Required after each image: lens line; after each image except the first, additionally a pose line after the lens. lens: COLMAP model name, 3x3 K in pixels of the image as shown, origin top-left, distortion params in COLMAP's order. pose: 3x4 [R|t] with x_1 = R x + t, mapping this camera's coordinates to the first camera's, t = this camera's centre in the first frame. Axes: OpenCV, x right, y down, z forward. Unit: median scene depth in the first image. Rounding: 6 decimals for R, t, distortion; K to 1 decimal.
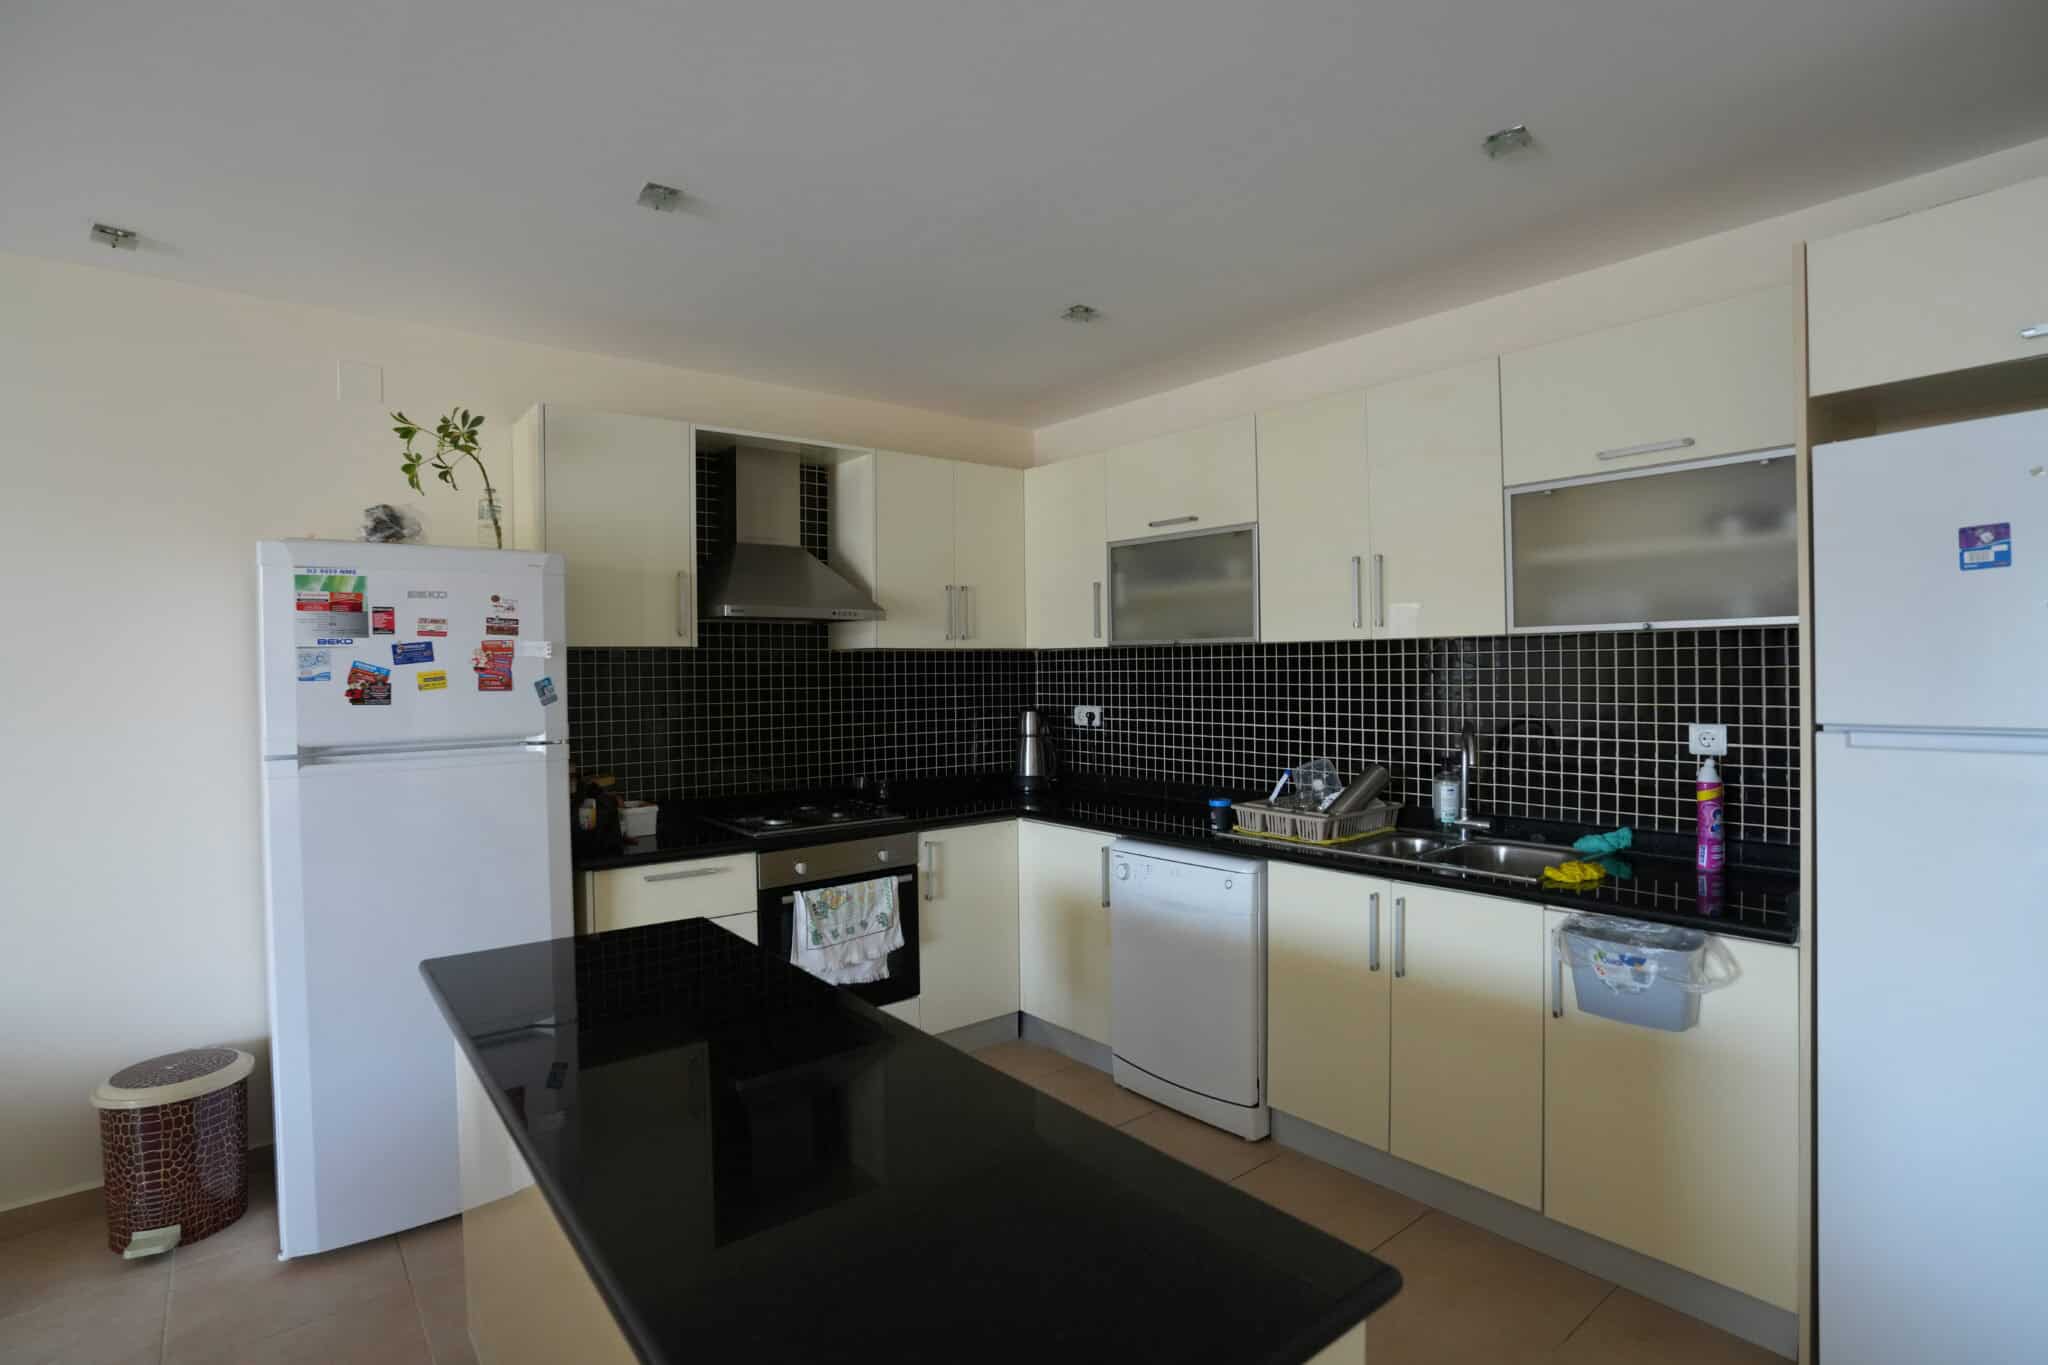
lens RADIAL K [[1009.7, 0, 1023.5], [0, 1009.7, 678.7], [0, 0, 1]] dist [-0.081233, 0.039589]
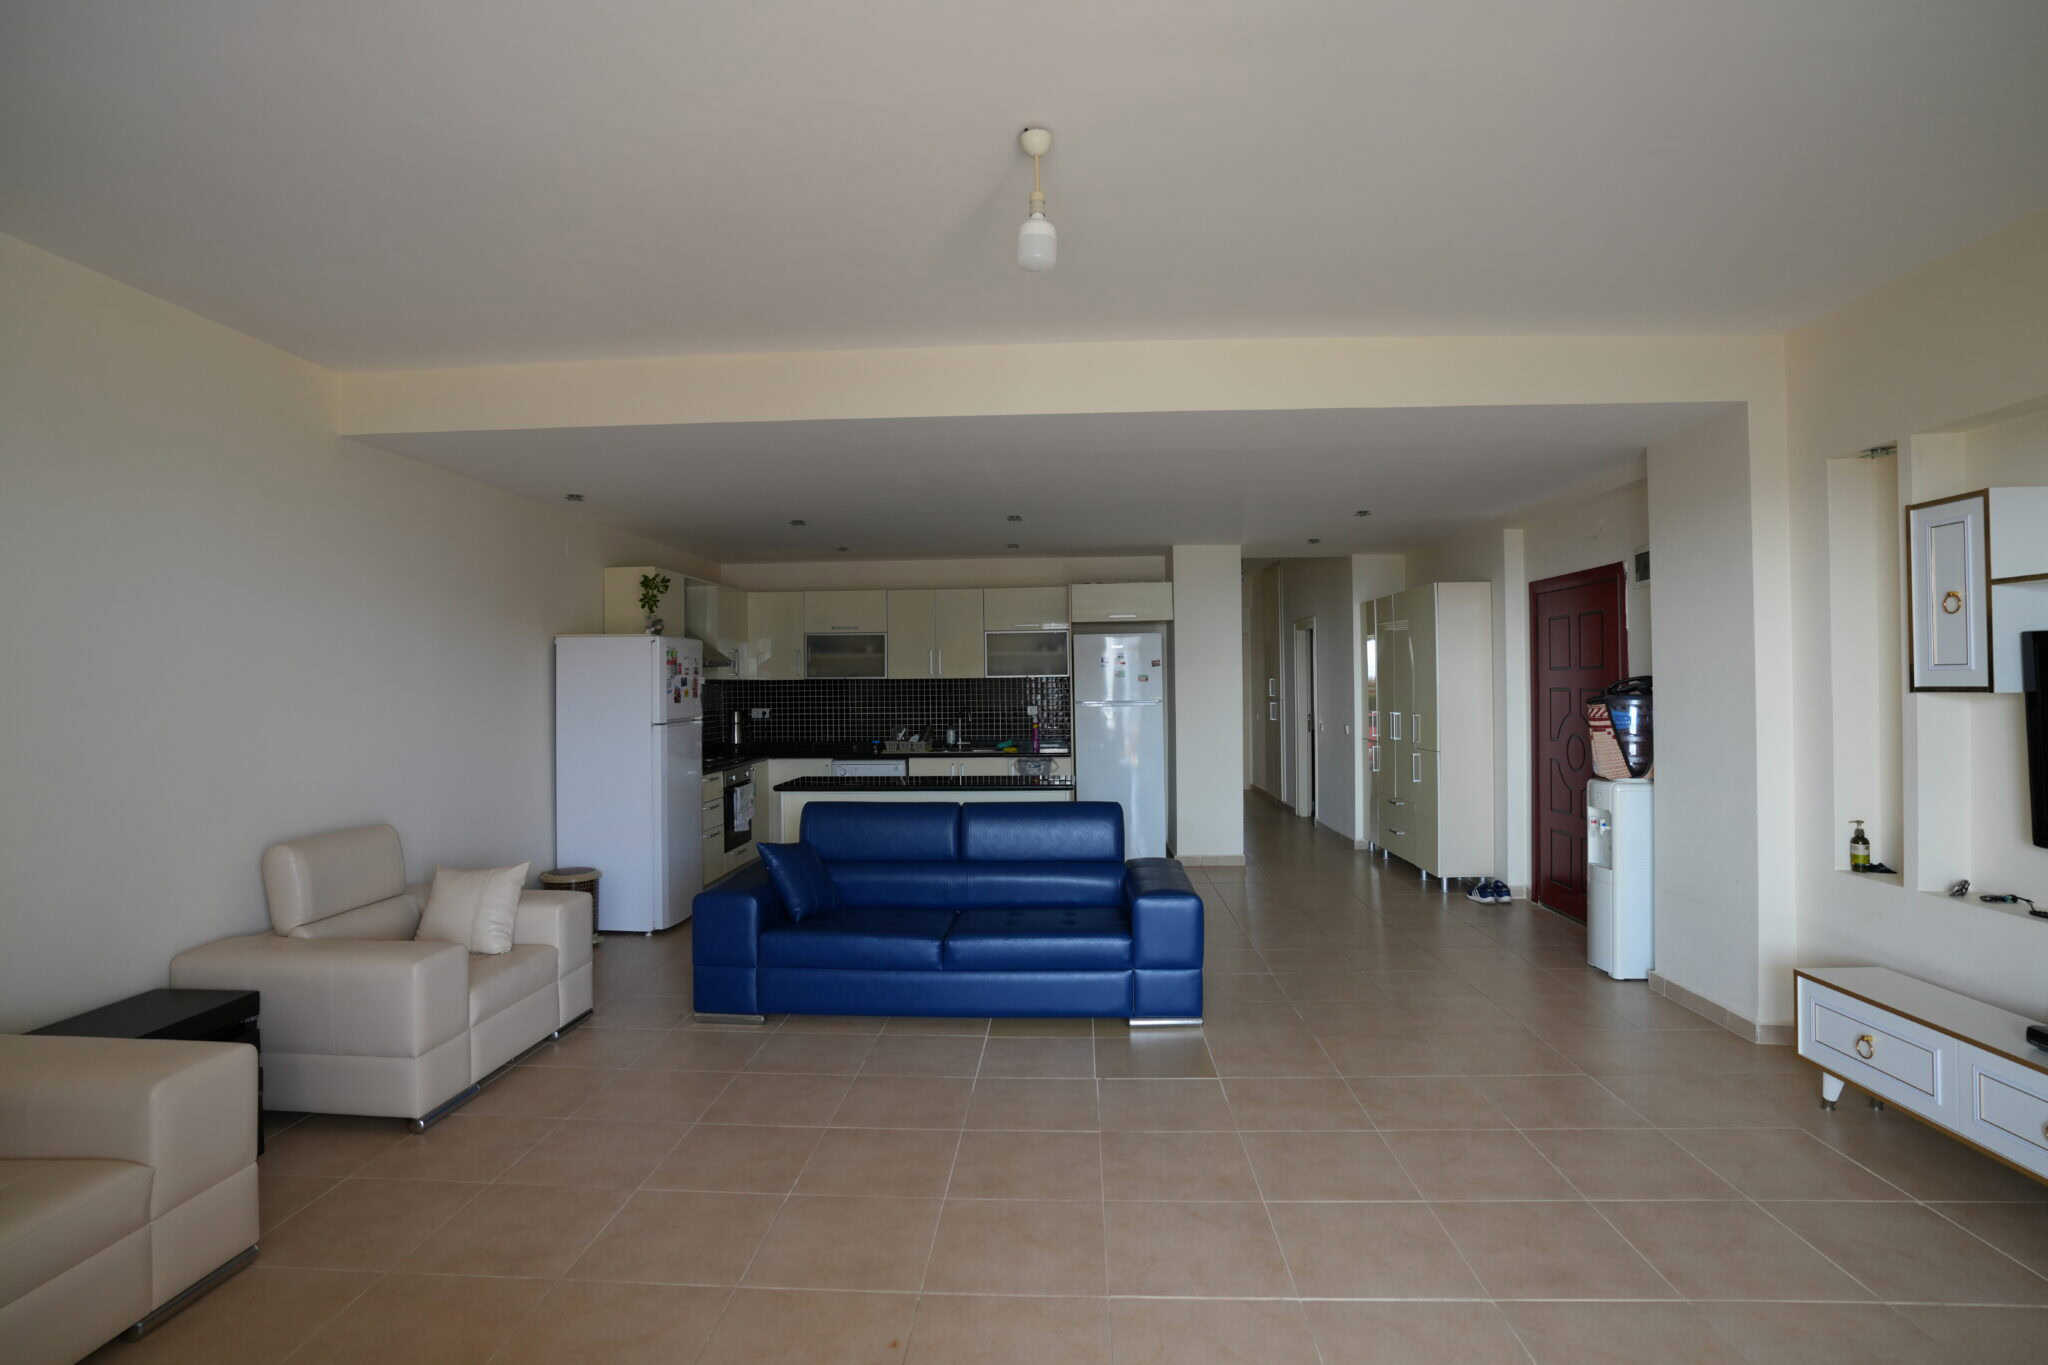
lens RADIAL K [[1009.7, 0, 1023.5], [0, 1009.7, 678.7], [0, 0, 1]] dist [-0.081233, 0.039589]
pose [[0.667873, 0.008462, 0.744227, -1.718505], [0.010368, 0.999733, -0.020672, 0.023371], [-0.744203, 0.021523, 0.667606, -1.158860]]
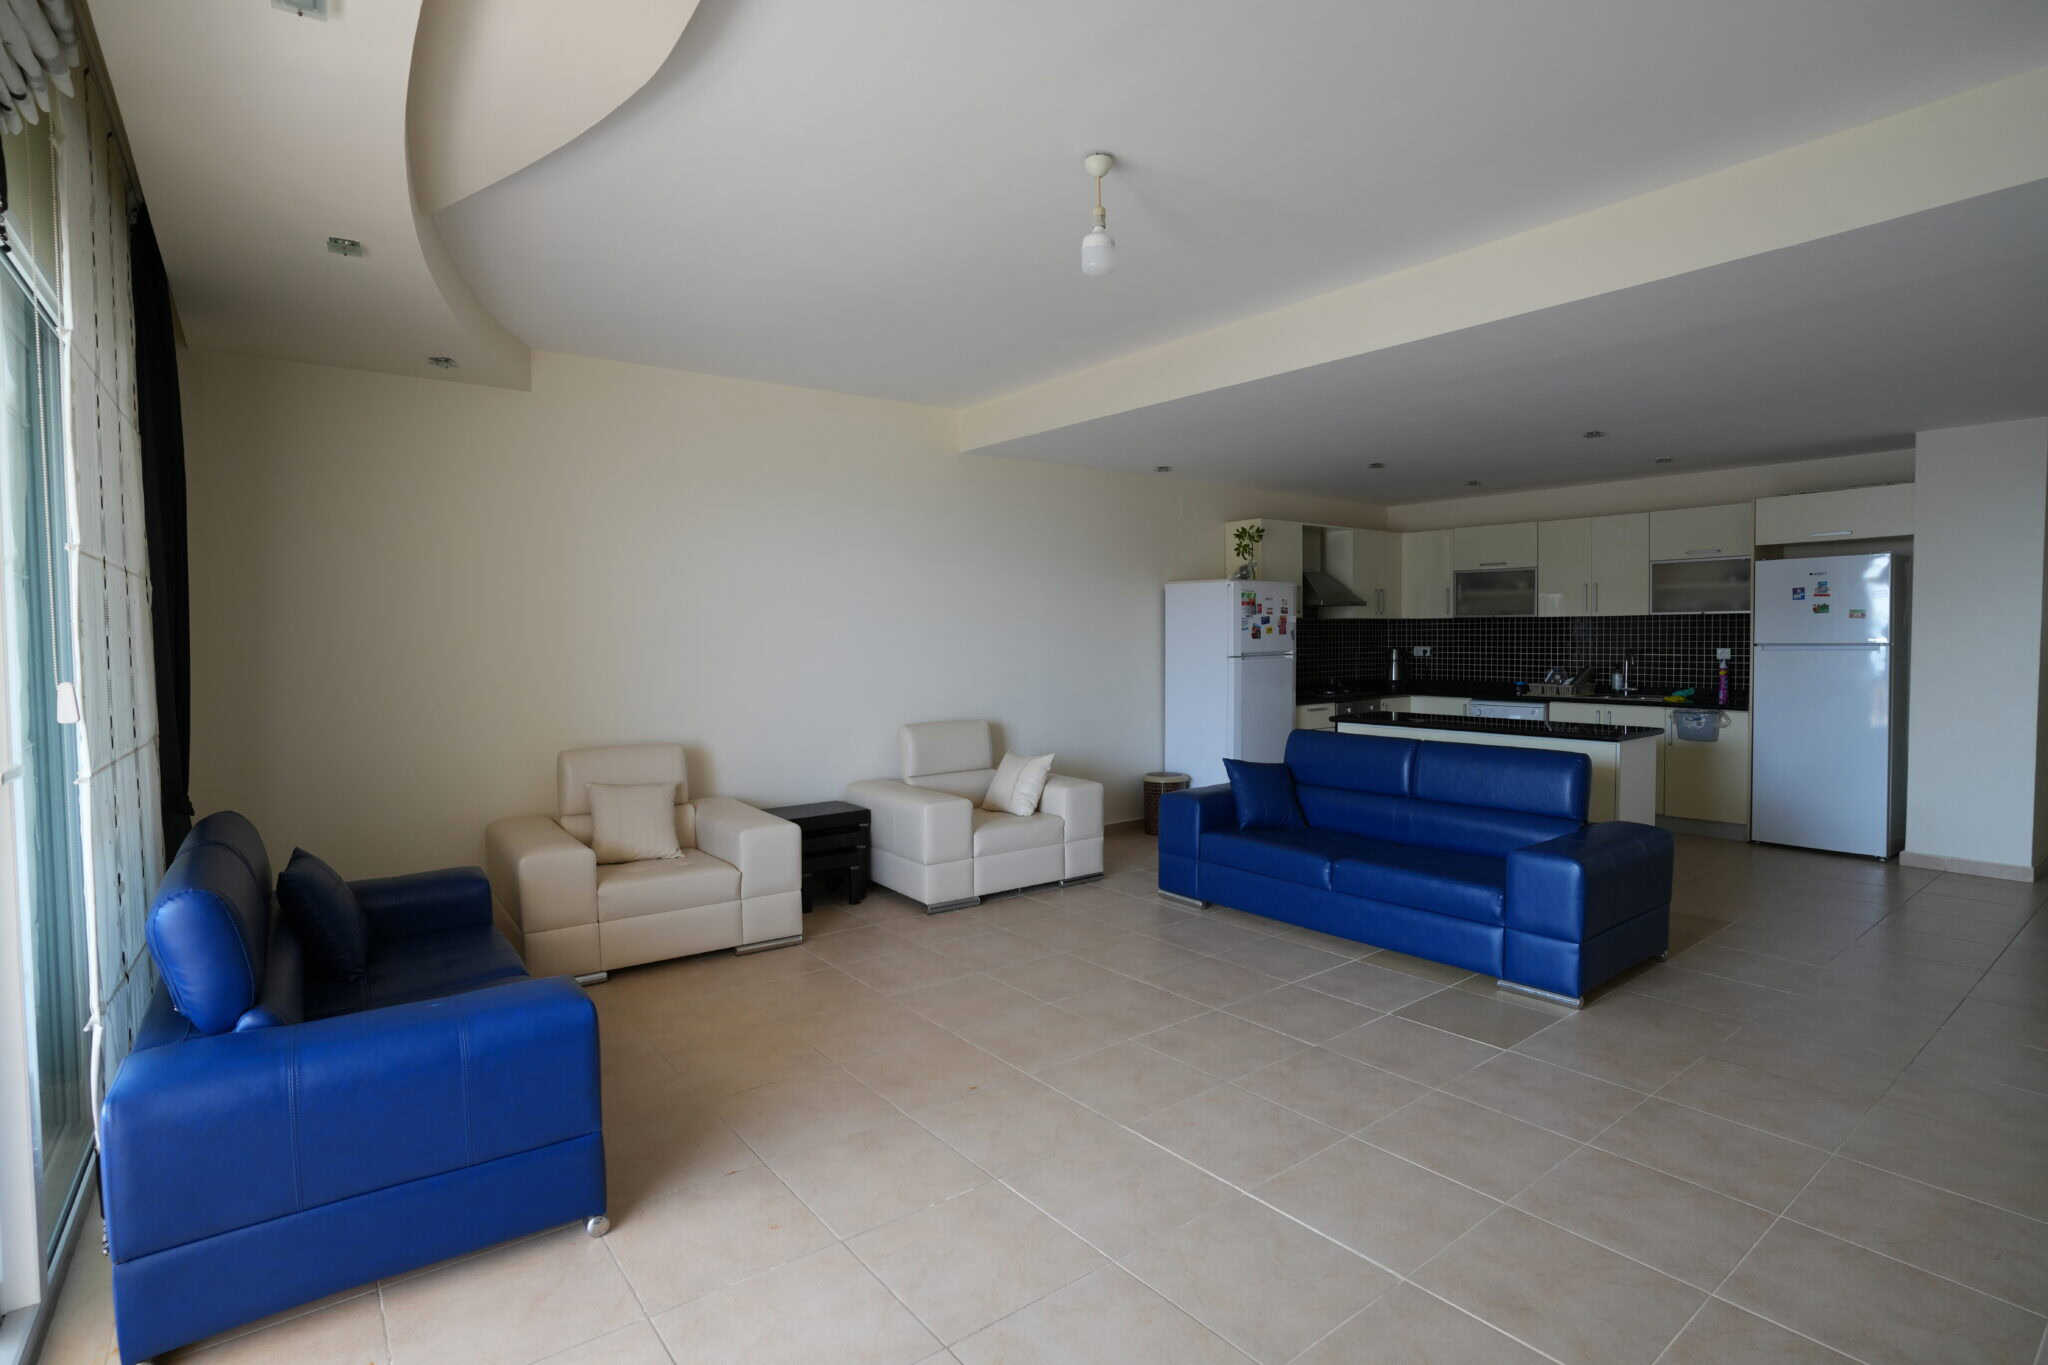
lens RADIAL K [[1009.7, 0, 1023.5], [0, 1009.7, 678.7], [0, 0, 1]] dist [-0.081233, 0.039589]
pose [[0.999726, 0.002355, -0.023268, -1.112578], [-0.001538, 0.999383, 0.035096, 0.035880], [0.023337, -0.035051, 0.999113, -1.658826]]
